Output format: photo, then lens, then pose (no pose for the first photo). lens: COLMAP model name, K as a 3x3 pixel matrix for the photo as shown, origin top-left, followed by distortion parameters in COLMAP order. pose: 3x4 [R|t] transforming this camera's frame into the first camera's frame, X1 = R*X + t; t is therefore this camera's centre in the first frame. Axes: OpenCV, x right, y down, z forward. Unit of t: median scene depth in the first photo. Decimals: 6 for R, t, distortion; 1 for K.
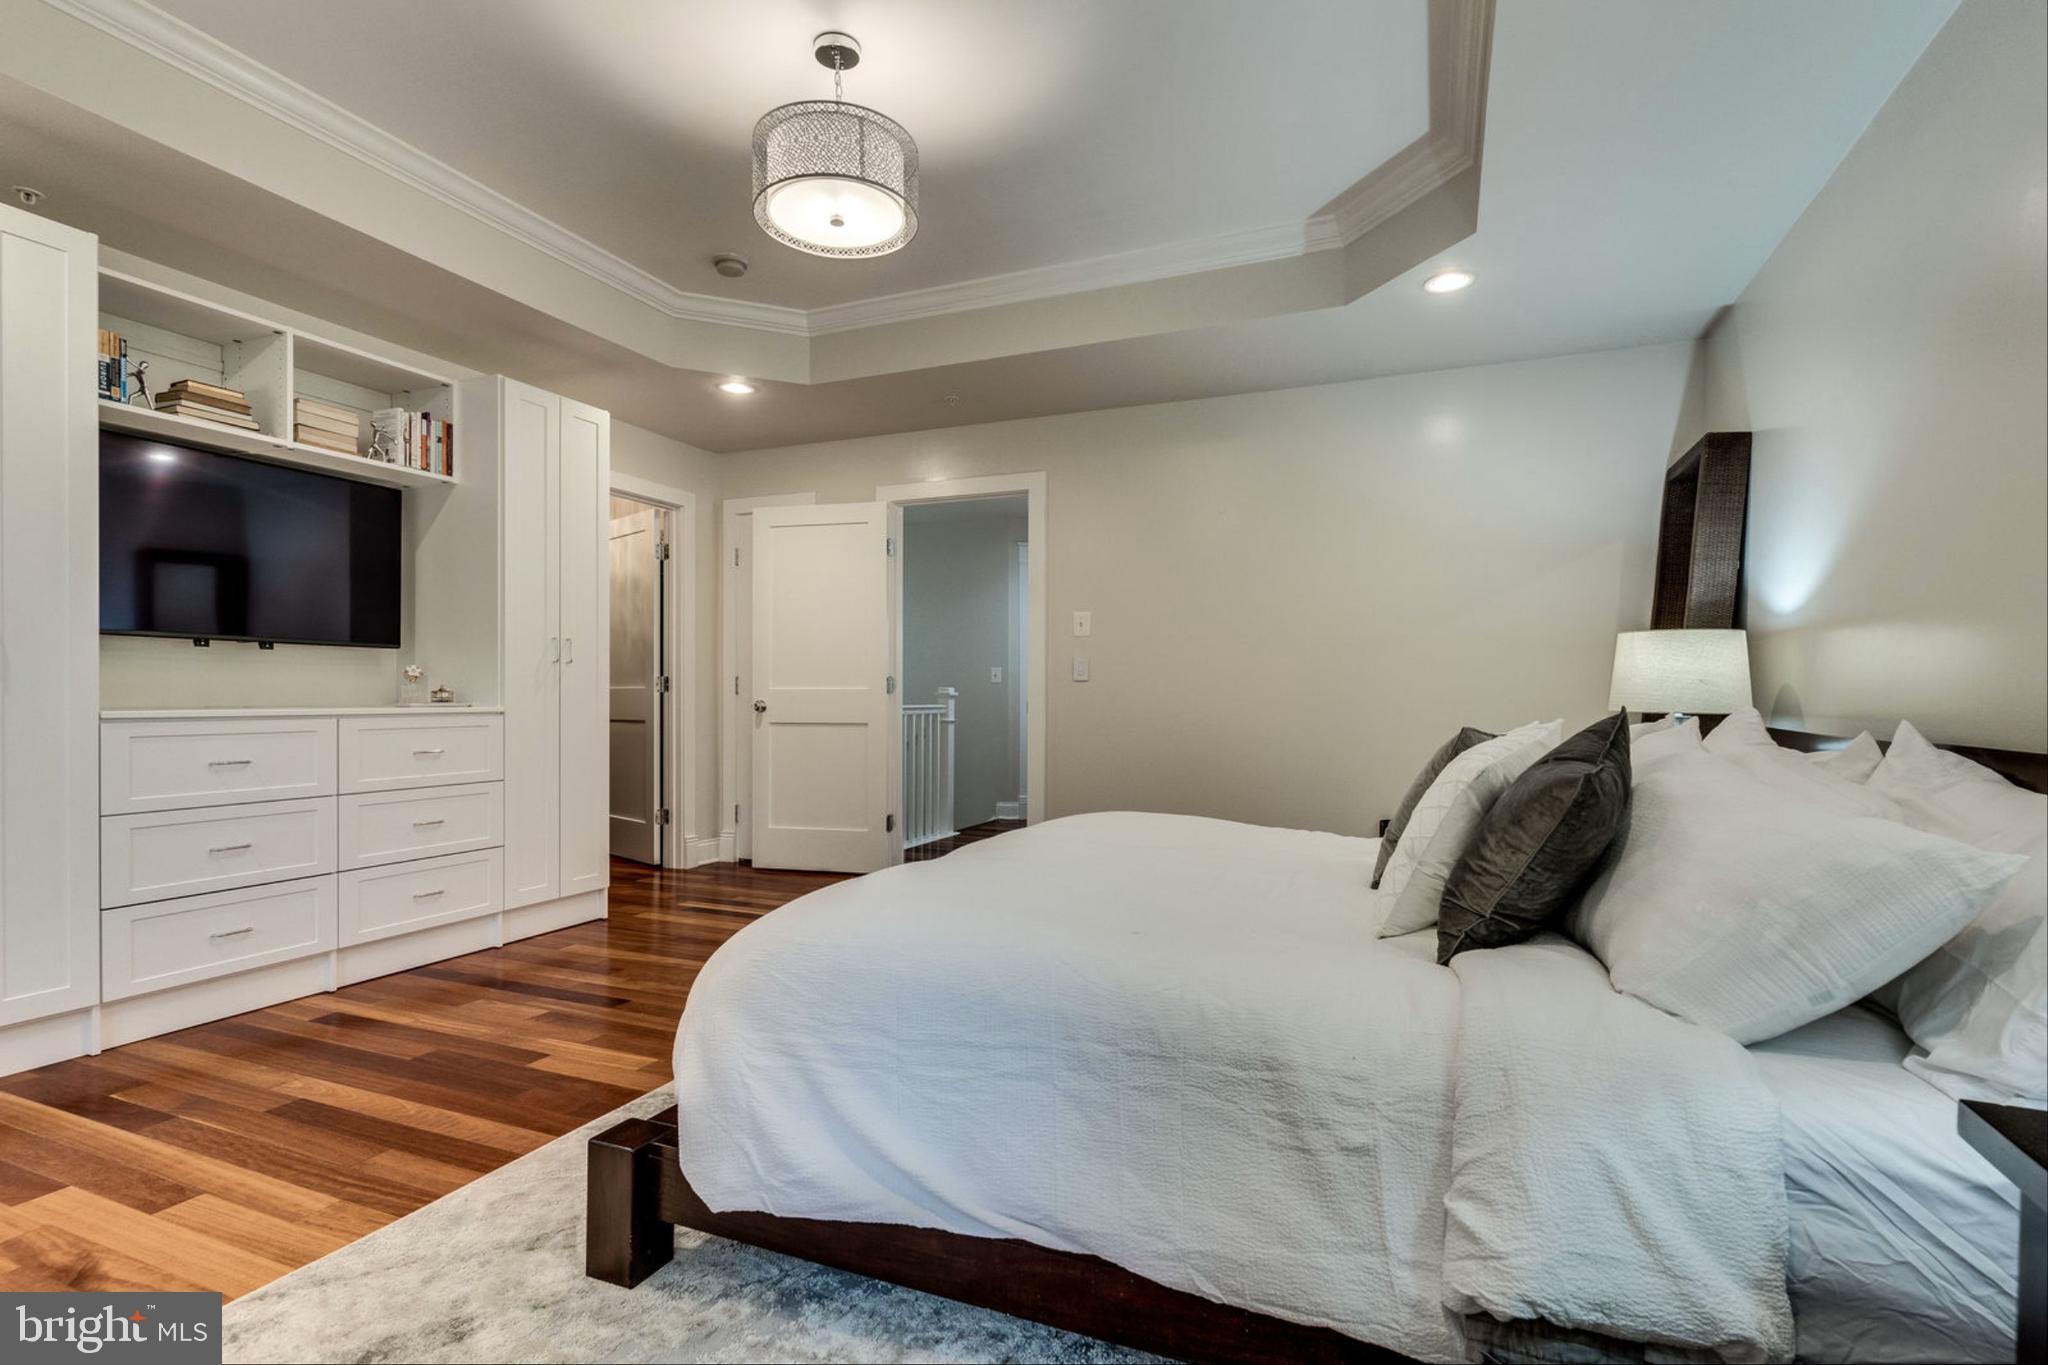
lens RADIAL K [[985.1, 0, 1020.2], [0, 985.1, 705.3], [0, 0, 1]] dist [0.000546, 0.000102]
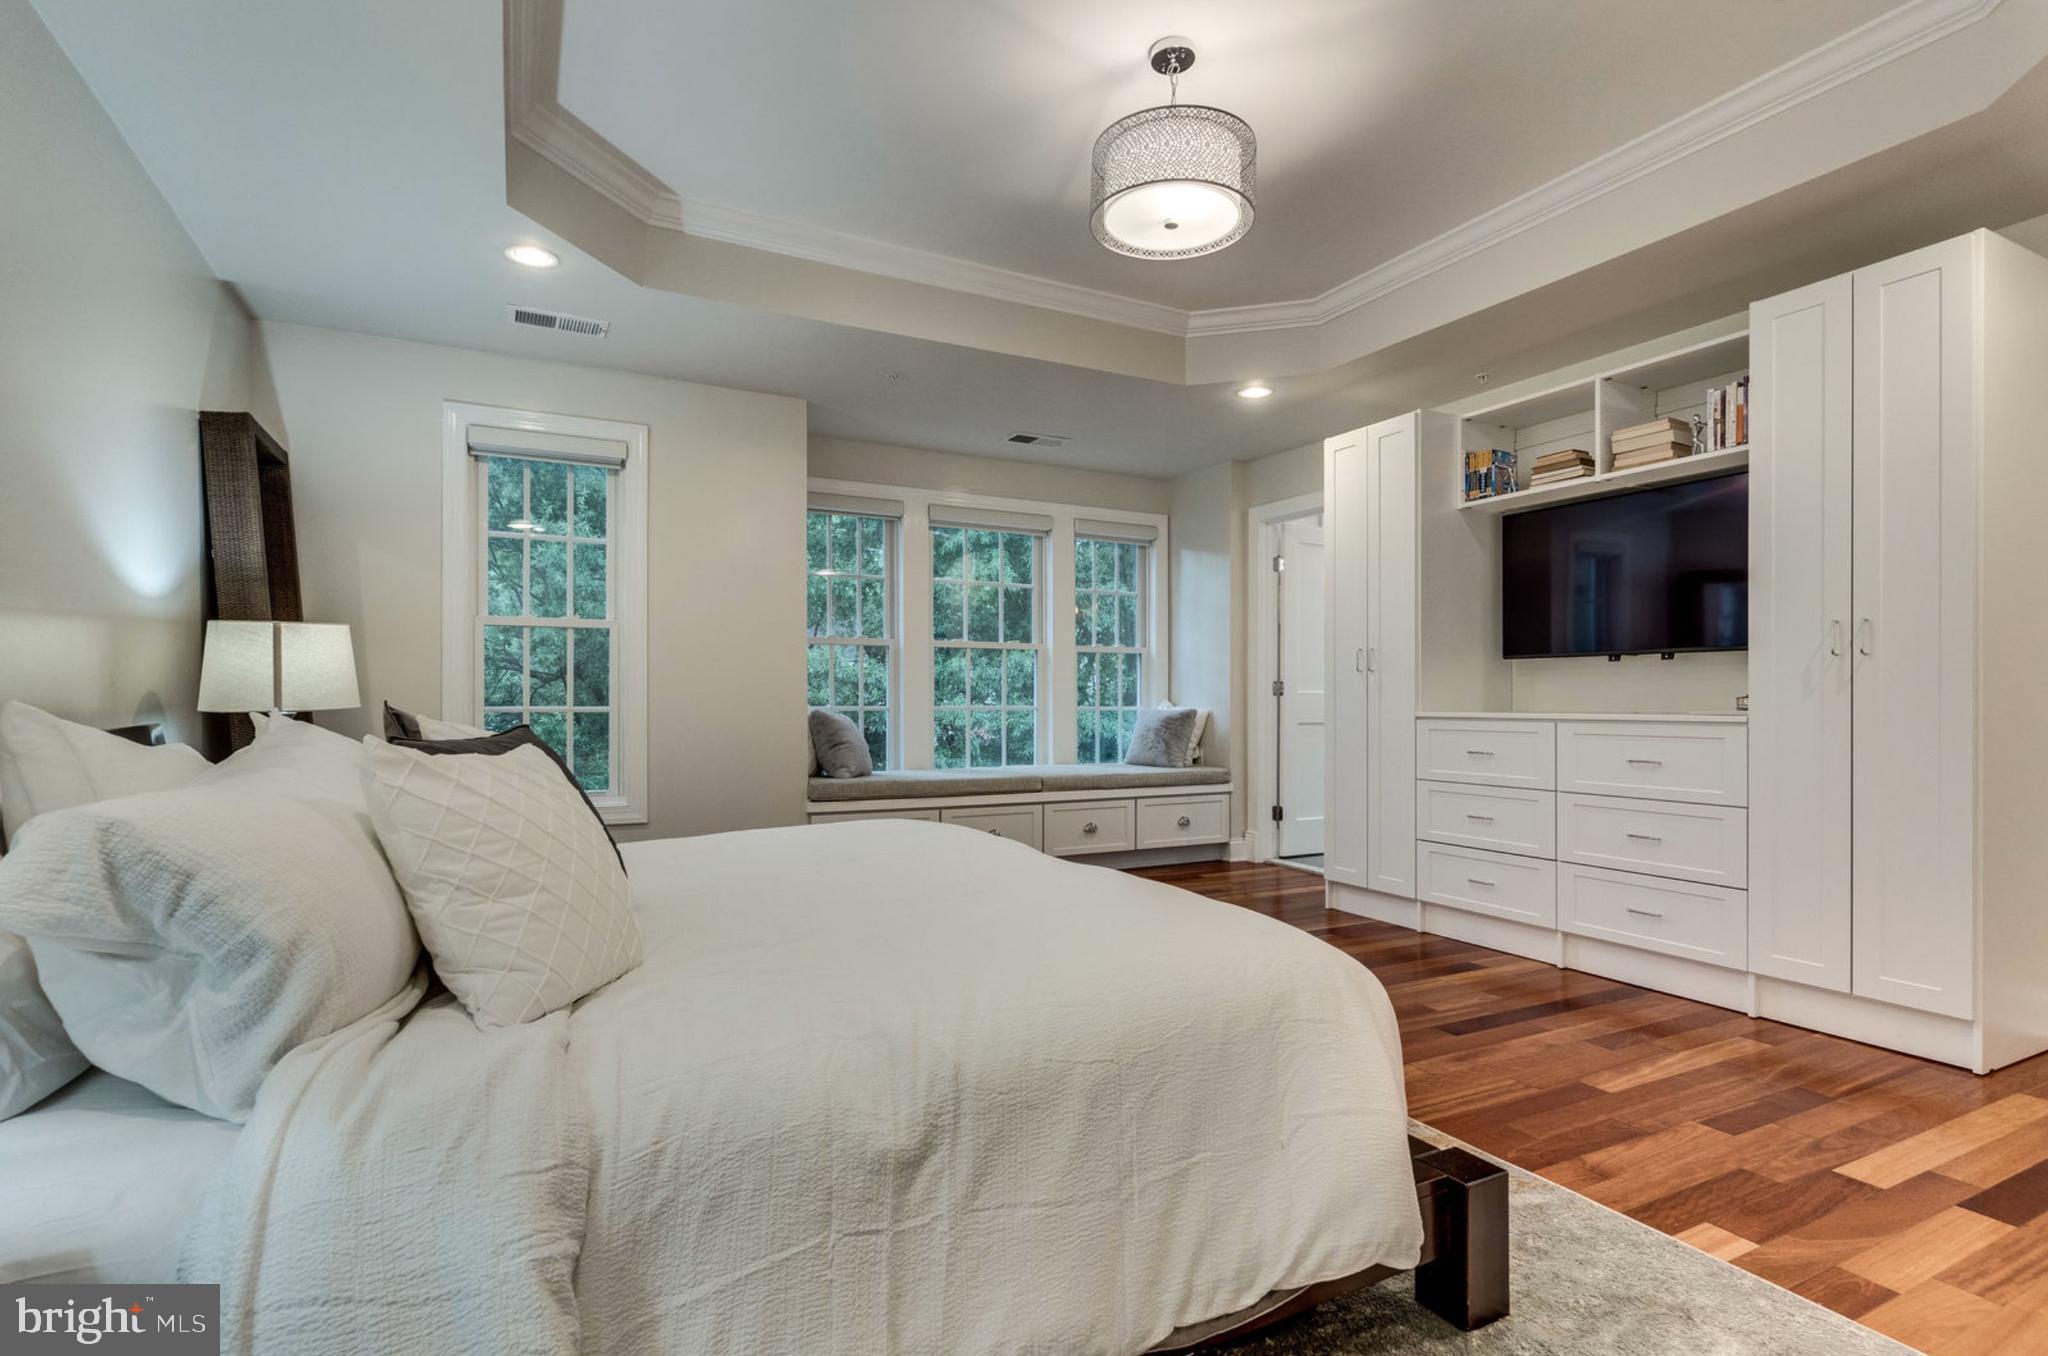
lens RADIAL K [[985.1, 0, 1020.2], [0, 985.1, 700.8], [0, 0, 1]] dist [0.000546, 0.000102]
pose [[-0.639516, -0.005022, -0.768761, 0.538805], [-0.011736, 0.999926, 0.003231, -0.007629], [0.768688, 0.011088, -0.639528, 1.215235]]
